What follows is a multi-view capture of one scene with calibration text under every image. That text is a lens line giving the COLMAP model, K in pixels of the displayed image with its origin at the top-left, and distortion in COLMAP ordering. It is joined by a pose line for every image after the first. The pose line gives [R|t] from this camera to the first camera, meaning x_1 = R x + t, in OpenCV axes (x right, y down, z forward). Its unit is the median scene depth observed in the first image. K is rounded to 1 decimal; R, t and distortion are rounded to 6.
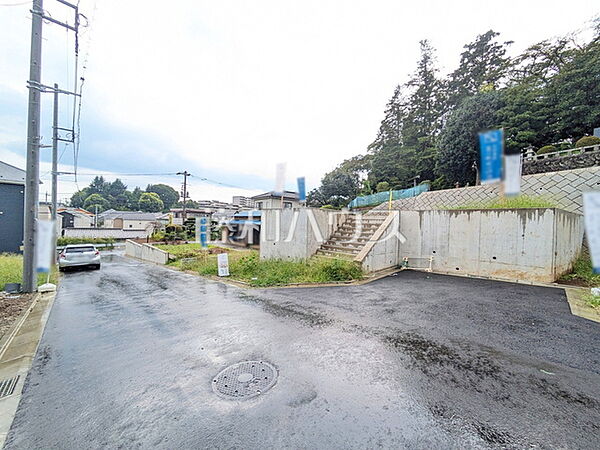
lens RADIAL K [[236.8, 0, 299.8], [0, 236.8, 224.8], [0, 0, 1]] dist [0.003681, 0.000413]
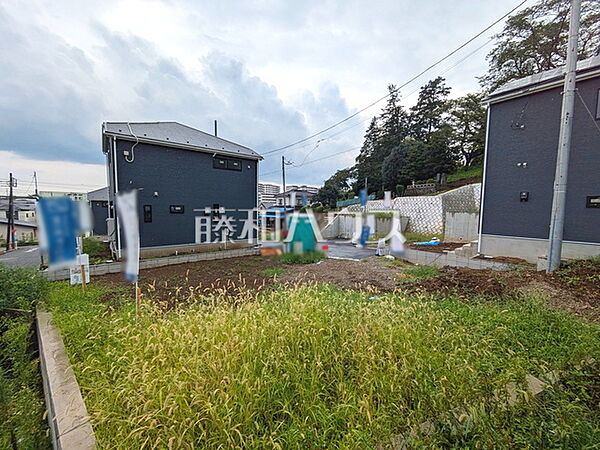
lens RADIAL K [[236.8, 0, 299.9], [0, 236.8, 224.2], [0, 0, 1]] dist [0.003681, 0.000413]
pose [[0.997409, -0.016774, -0.069956, 0.055984], [0.021333, 0.997662, 0.064931, -0.047352], [0.068703, -0.066256, 0.995435, -0.493198]]
